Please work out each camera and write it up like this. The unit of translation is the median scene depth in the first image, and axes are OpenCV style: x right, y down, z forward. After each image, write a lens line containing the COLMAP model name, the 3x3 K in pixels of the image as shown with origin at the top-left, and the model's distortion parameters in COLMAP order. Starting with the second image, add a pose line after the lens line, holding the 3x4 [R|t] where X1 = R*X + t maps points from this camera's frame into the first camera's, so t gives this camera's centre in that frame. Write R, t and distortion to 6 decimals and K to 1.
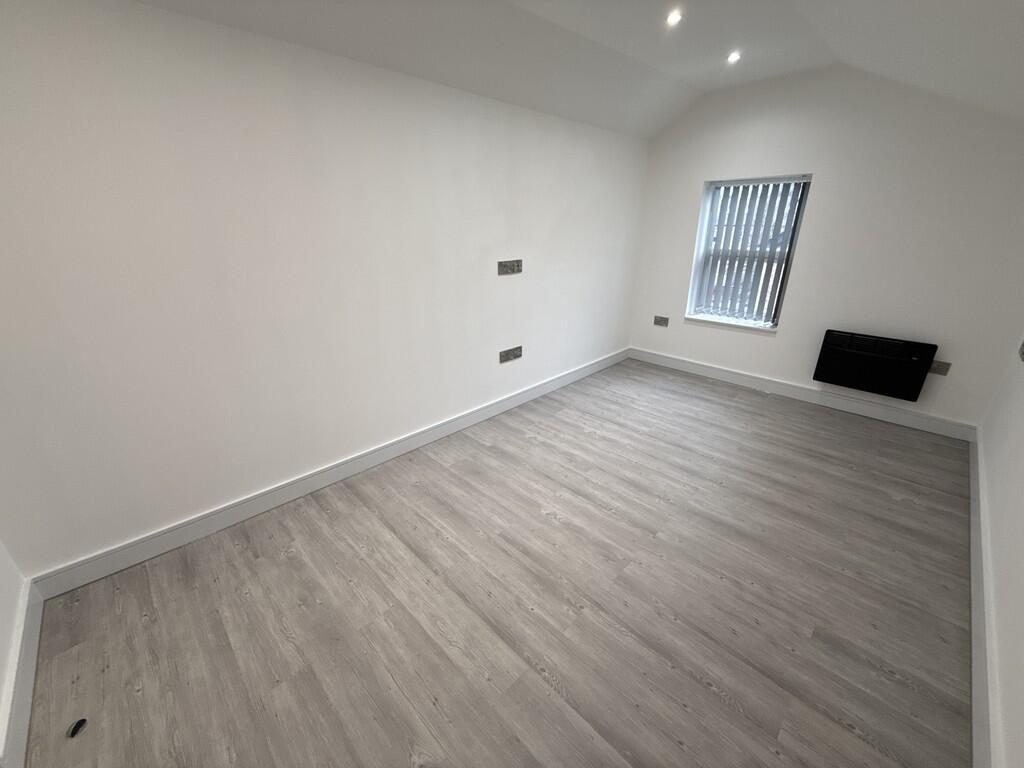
lens RADIAL K [[411.4, 0, 512.0], [0, 411.4, 384.0], [0, 0, 1]] dist [-0.000520, 0.000111]
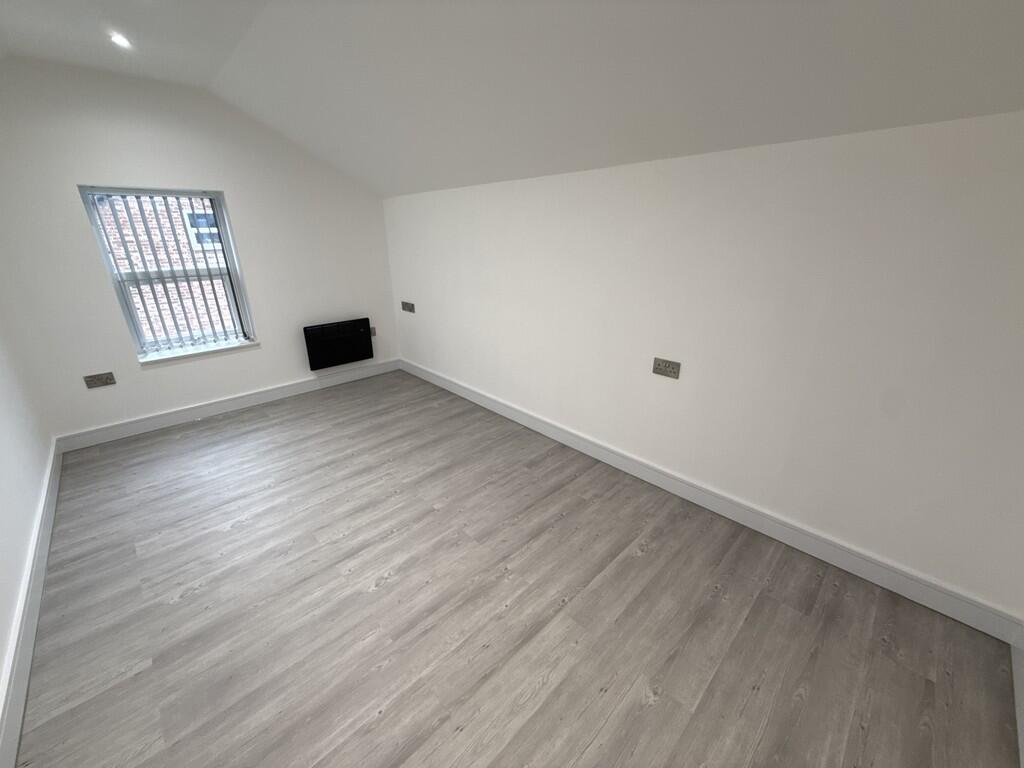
lens RADIAL K [[411.4, 0, 512.0], [0, 411.4, 384.0], [0, 0, 1]] dist [-0.000520, 0.000111]
pose [[0.003543, -0.344679, 0.938714, -0.514431], [0.376292, 0.870184, 0.318095, -0.186571], [-0.926494, 0.352104, 0.132783, 0.458095]]
